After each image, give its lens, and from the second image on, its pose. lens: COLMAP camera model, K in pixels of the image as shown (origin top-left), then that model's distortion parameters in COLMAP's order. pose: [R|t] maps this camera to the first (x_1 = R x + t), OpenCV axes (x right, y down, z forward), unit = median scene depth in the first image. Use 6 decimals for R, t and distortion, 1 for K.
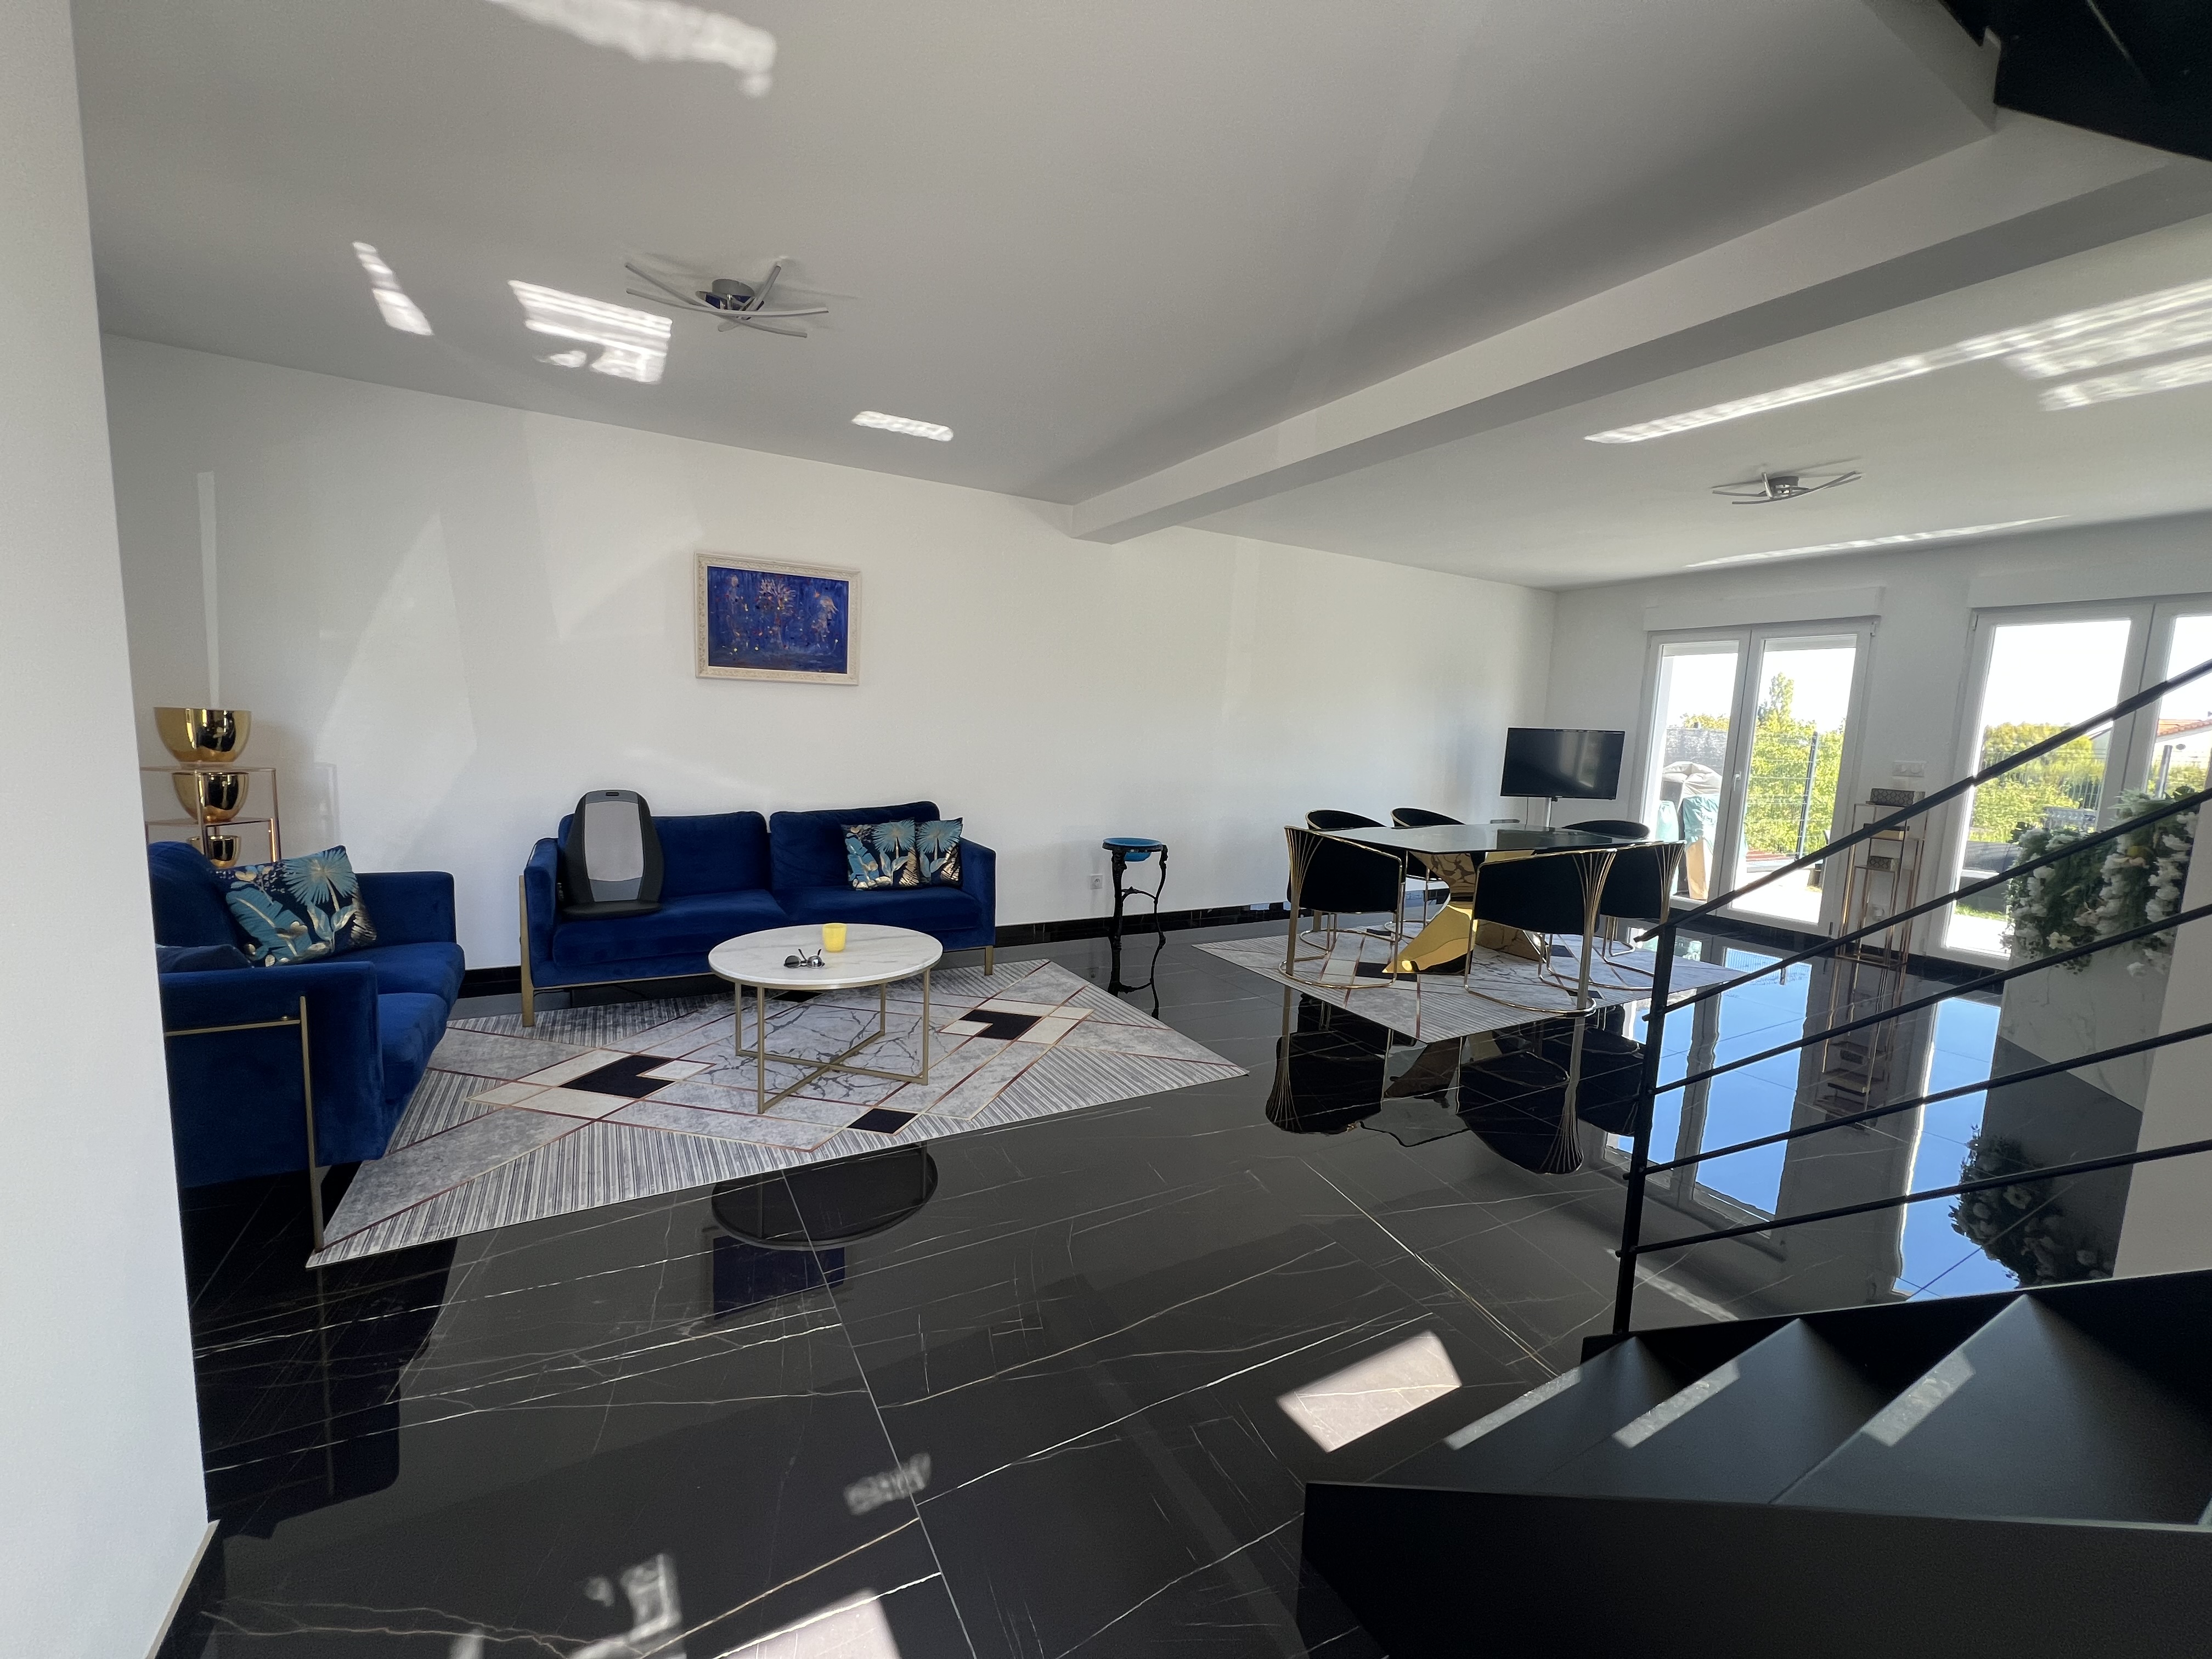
lens RADIAL K [[884.4, 0, 1108.2], [0, 884.4, 830.9], [0, 0, 1]] dist [-0.000972, -0.000042]
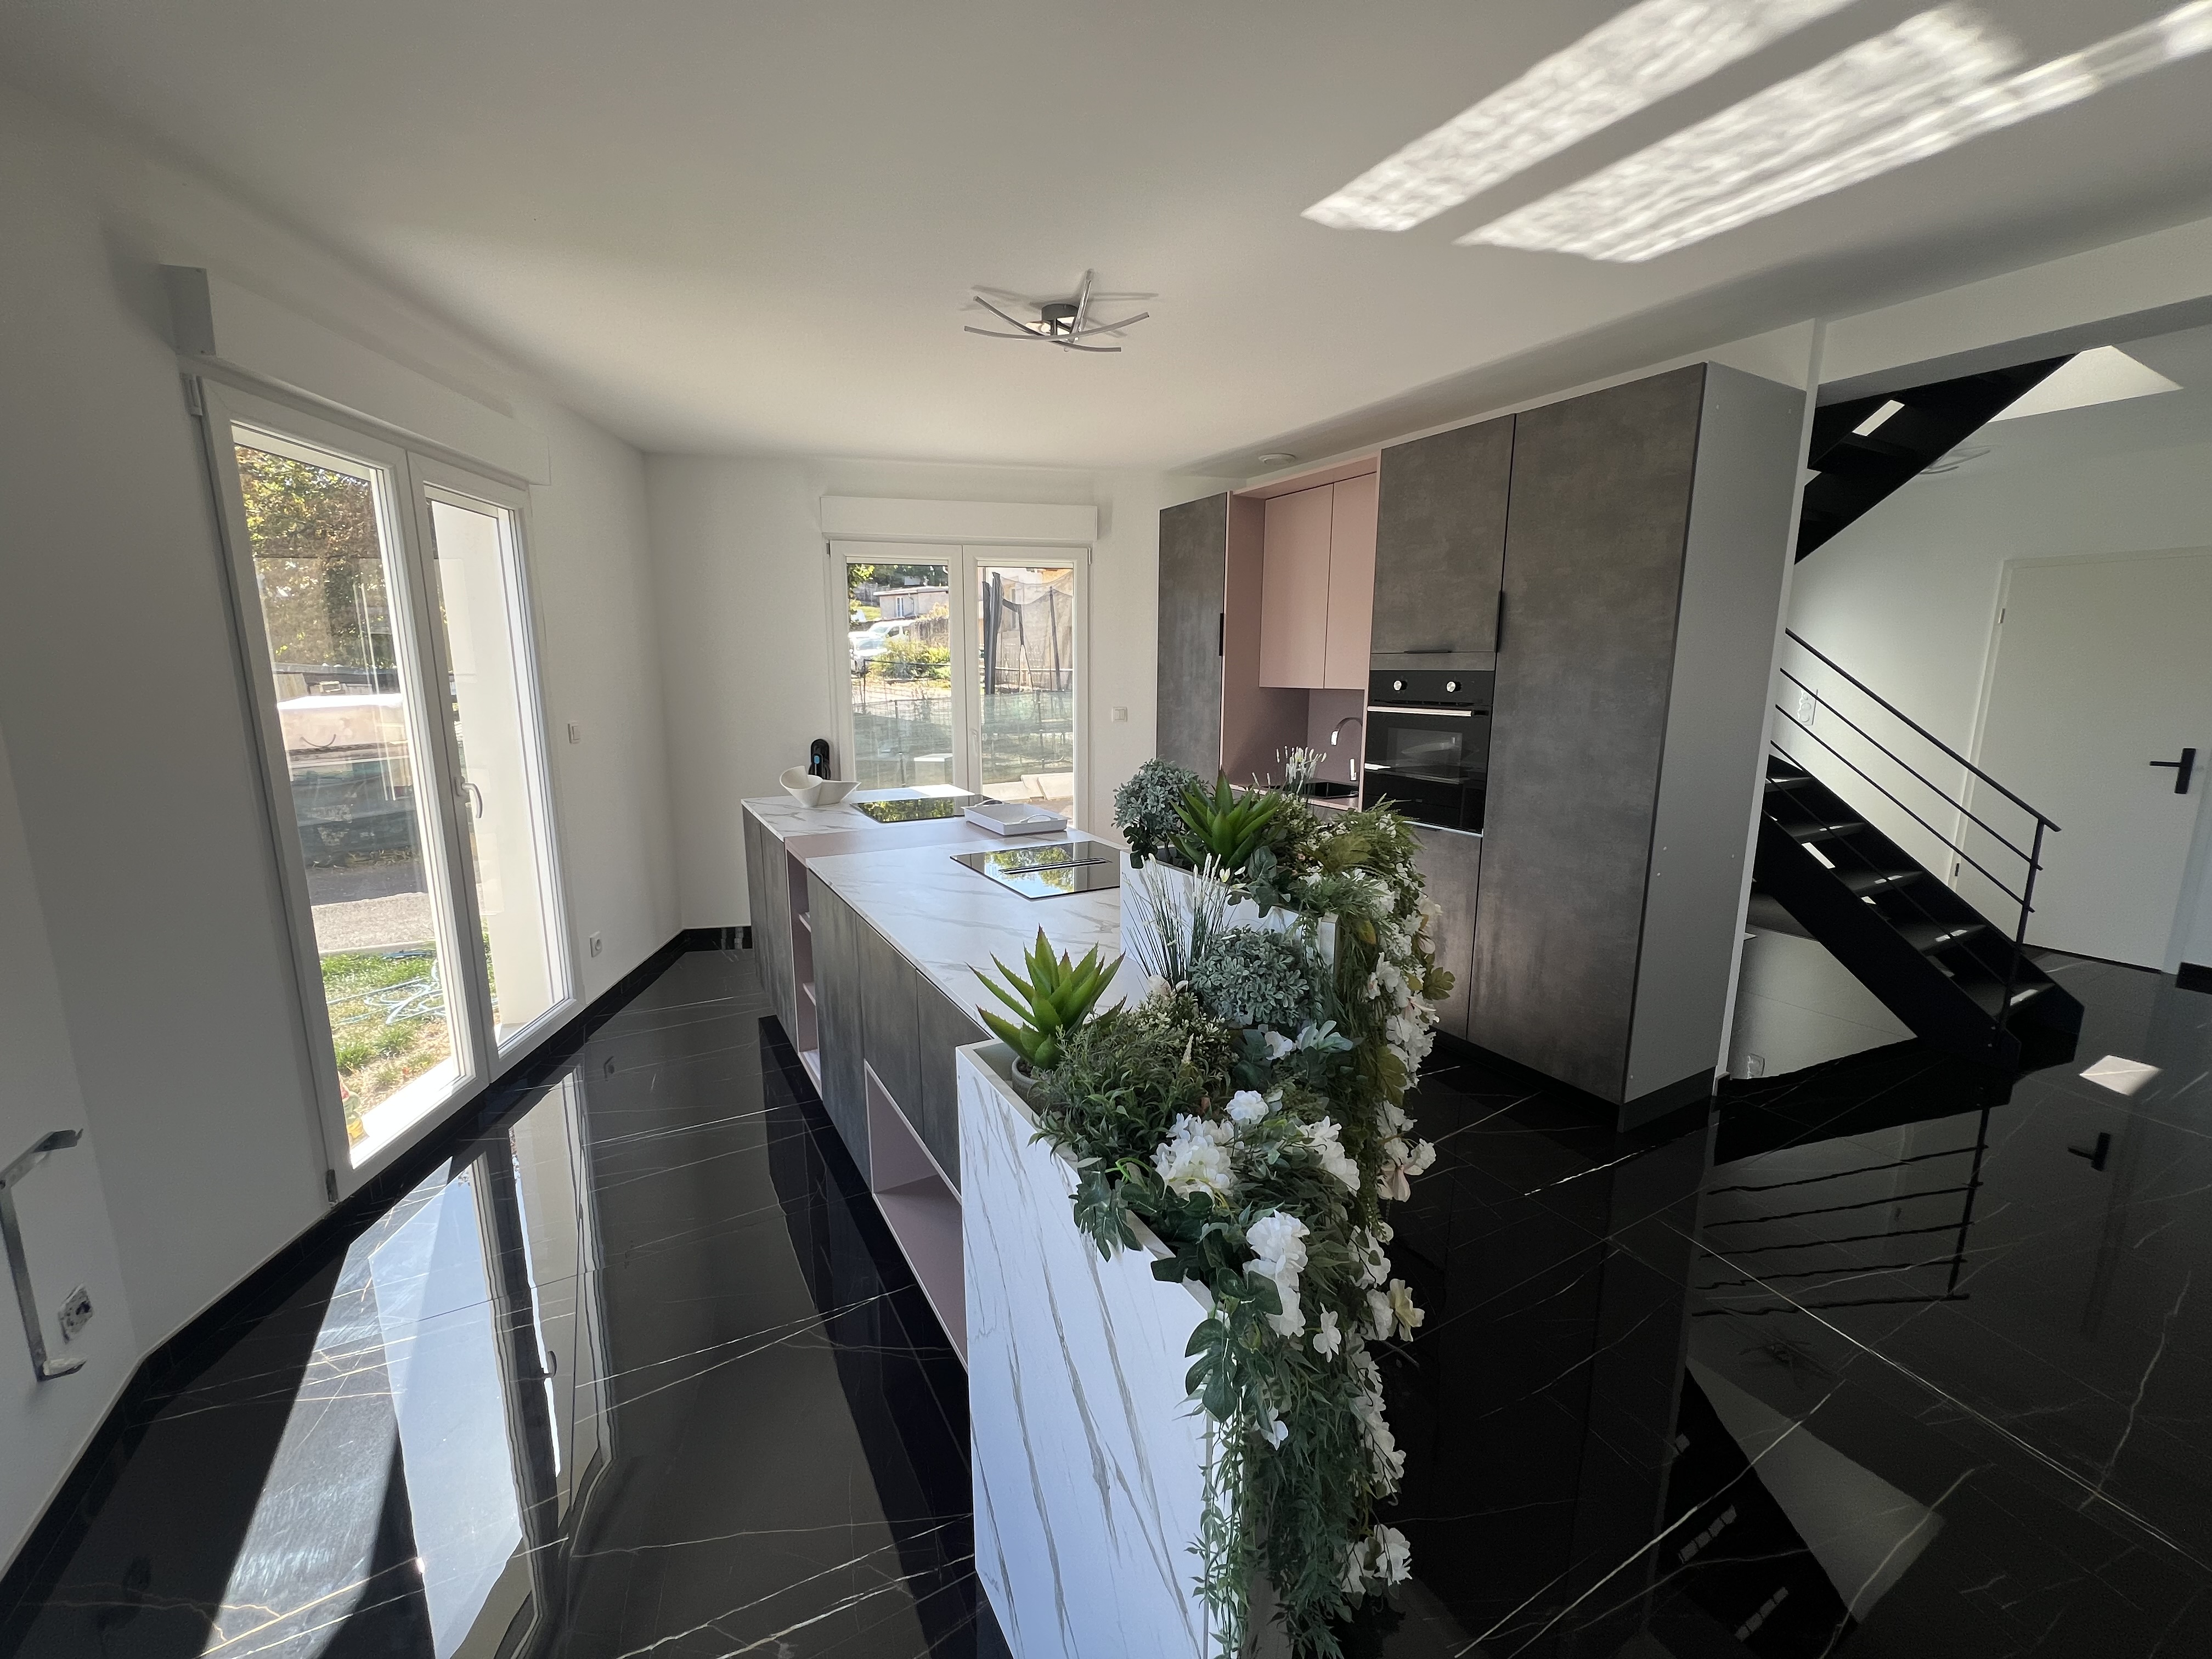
lens RADIAL K [[886.1, 0, 1108.4], [0, 886.1, 831.0], [0, 0, 1]] dist [0.000158, -0.000722]
pose [[-0.999109, -0.041479, -0.007782, 1.012297], [-0.041921, 0.954170, 0.296313, -0.136400], [-0.004866, 0.296375, -0.955059, 1.081212]]
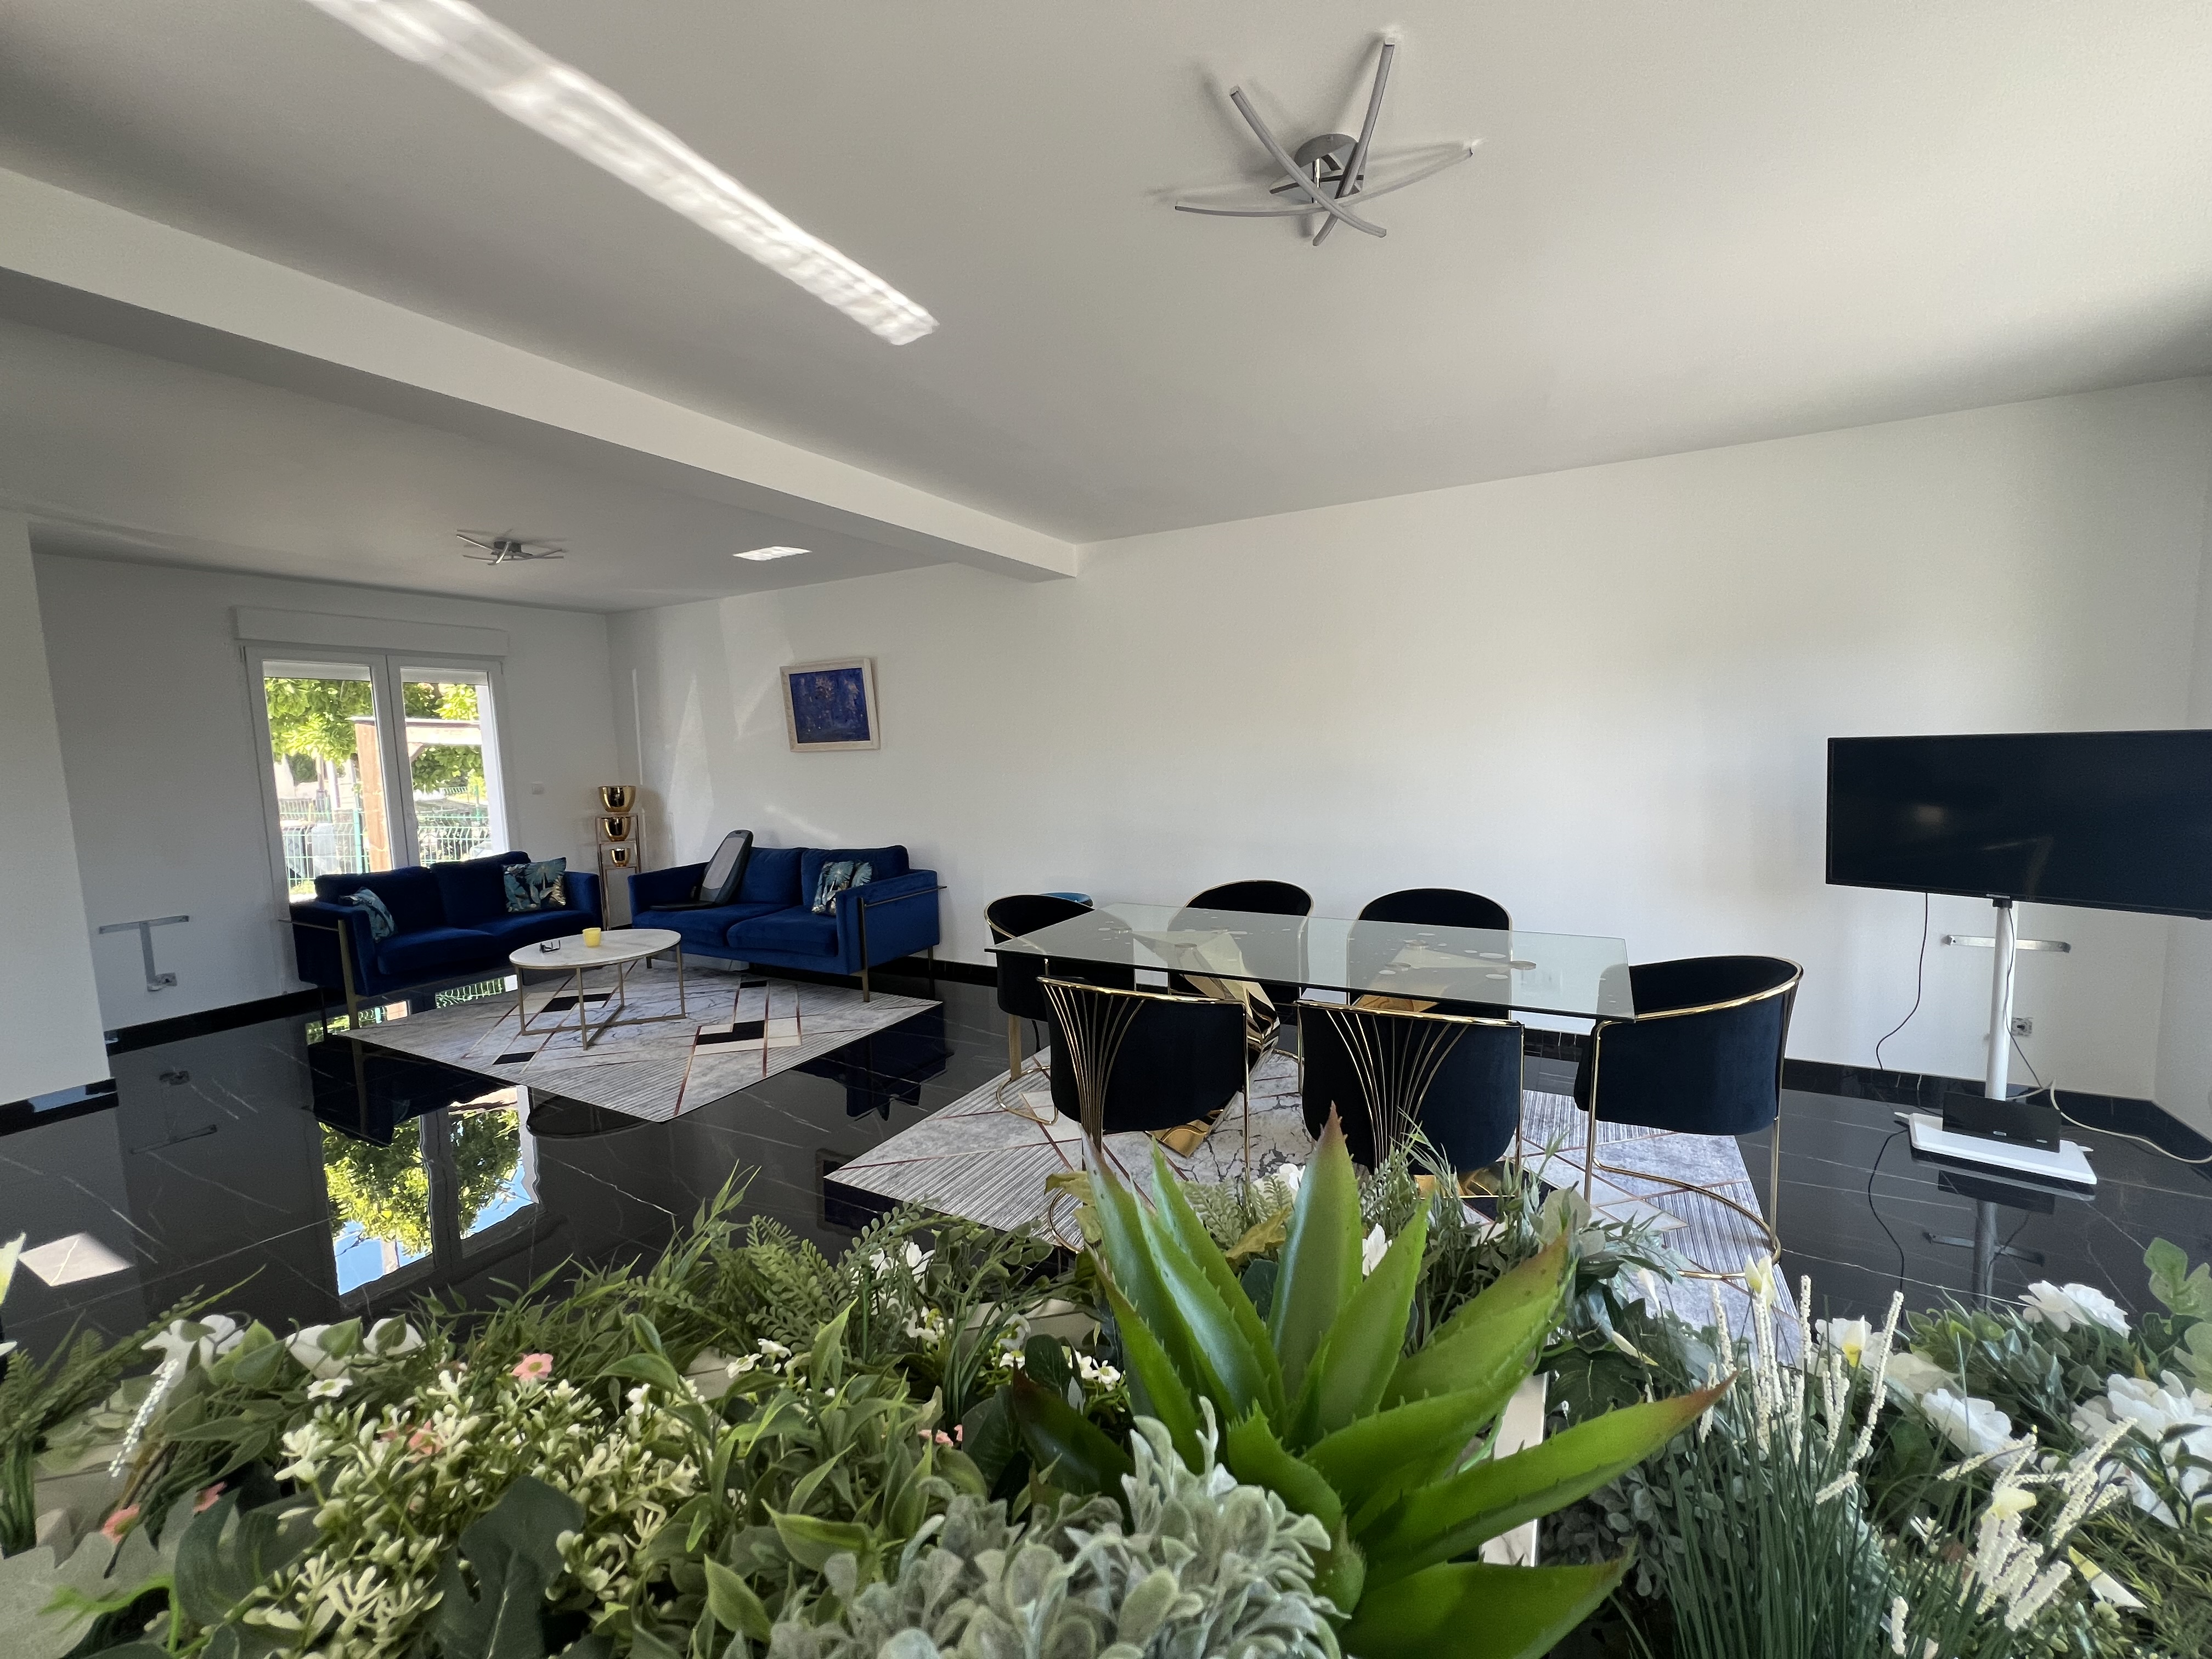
lens RADIAL K [[884.3, 0, 1105.5], [0, 884.3, 832.0], [0, 0, 1]] dist [-0.000963, -0.000487]
pose [[0.527495, 0.033045, -0.848915, 1.012072], [-0.051868, 0.998632, 0.006644, -0.080328], [0.847974, 0.040527, 0.528487, 0.677043]]
